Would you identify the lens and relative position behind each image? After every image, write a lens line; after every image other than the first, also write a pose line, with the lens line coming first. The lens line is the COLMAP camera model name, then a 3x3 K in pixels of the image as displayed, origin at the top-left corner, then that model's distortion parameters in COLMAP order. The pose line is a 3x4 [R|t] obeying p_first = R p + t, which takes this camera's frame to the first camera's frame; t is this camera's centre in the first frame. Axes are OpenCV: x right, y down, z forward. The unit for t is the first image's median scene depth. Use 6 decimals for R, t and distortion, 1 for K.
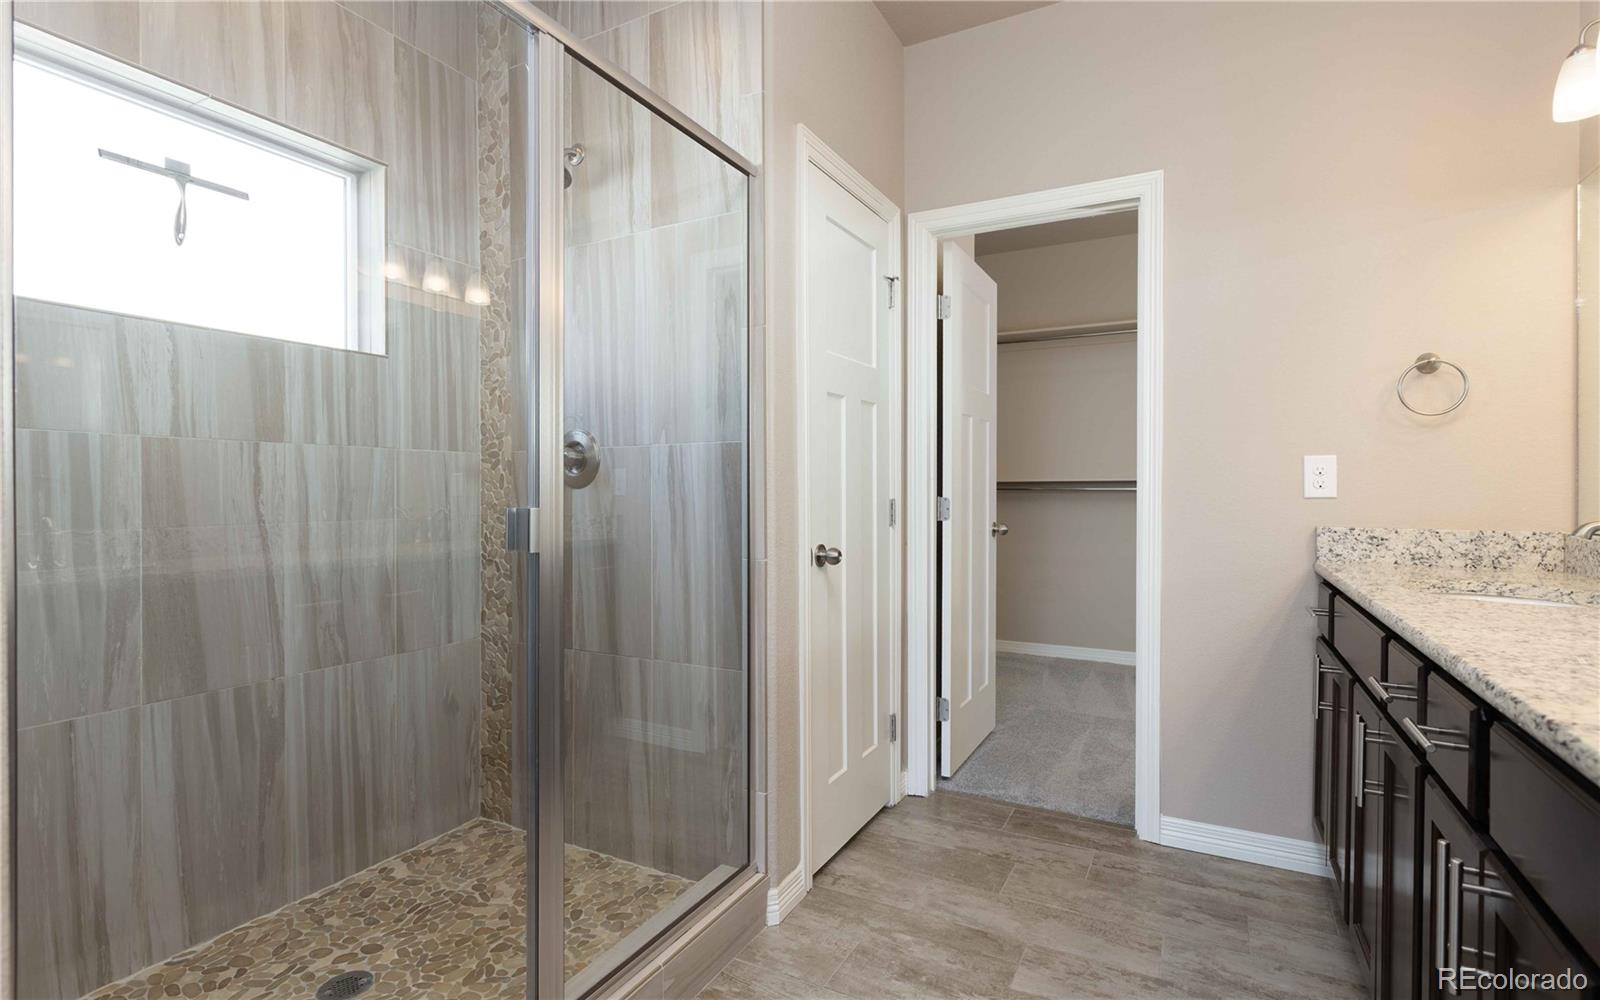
lens RADIAL K [[773.2, 0, 800.6], [0, 773.2, 495.8], [0, 0, 1]] dist [-0.001587, 0.000220]
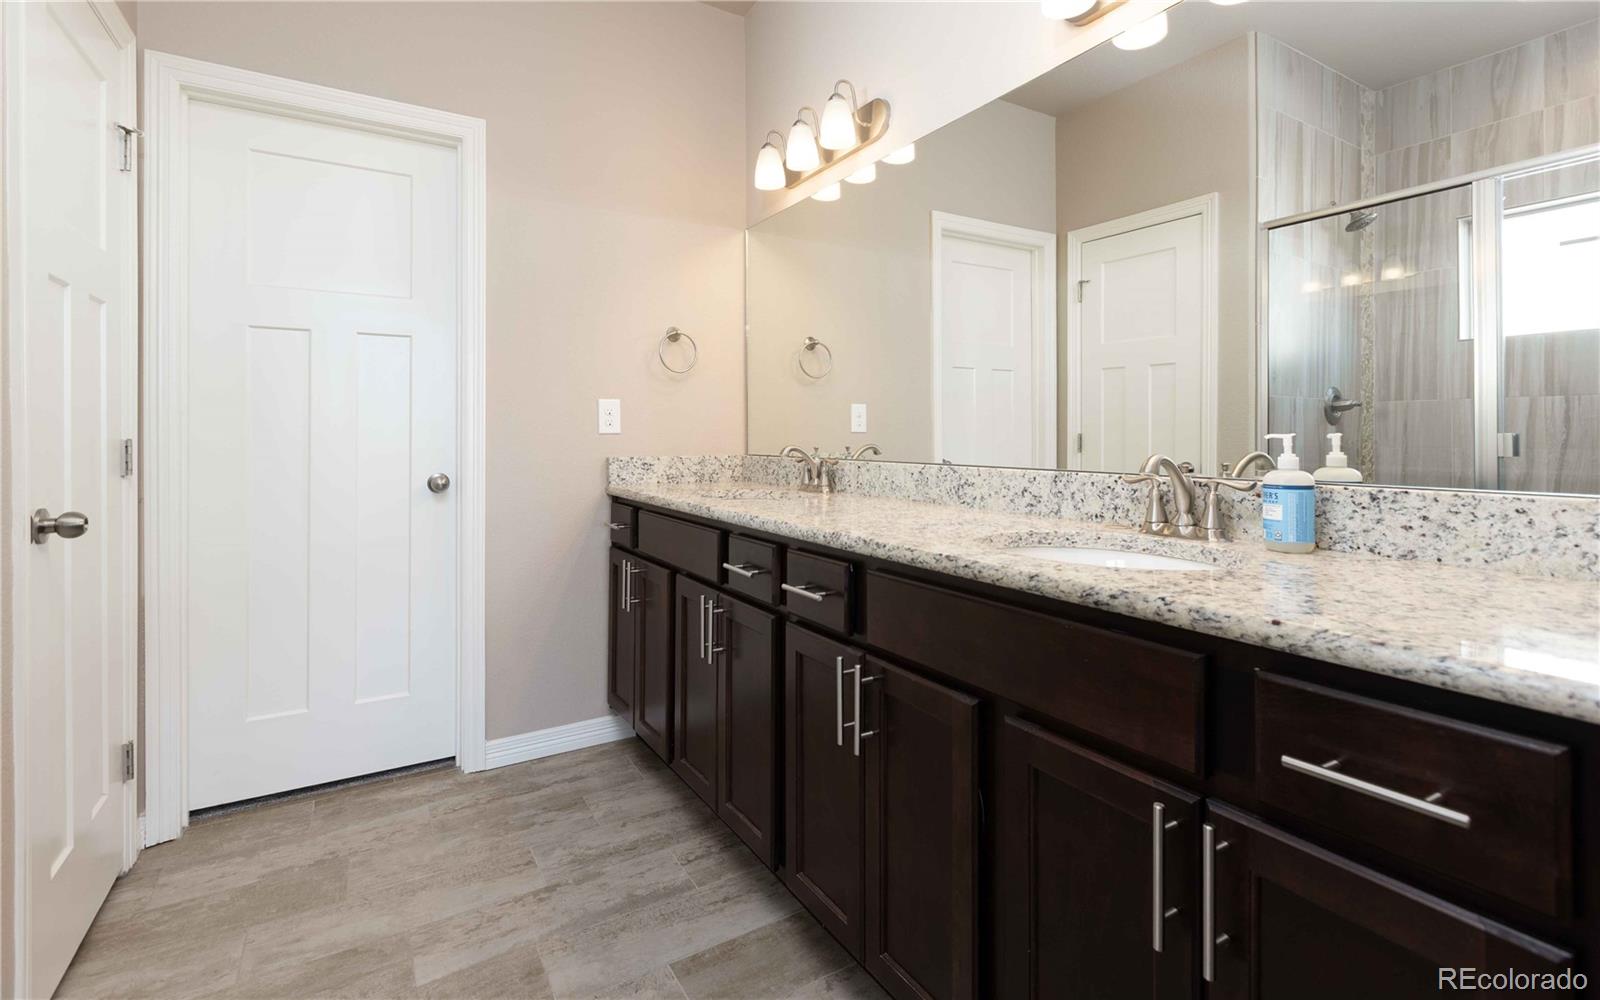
lens RADIAL K [[733.5, 0, 793.7], [0, 733.5, 432.8], [0, 0, 1]] dist [0.000135, 0.000627]
pose [[0.503686, -0.002569, 0.863883, -0.195418], [0.010783, 0.999936, -0.003313, 0.008535], [-0.863820, 0.010984, 0.503682, 0.163161]]
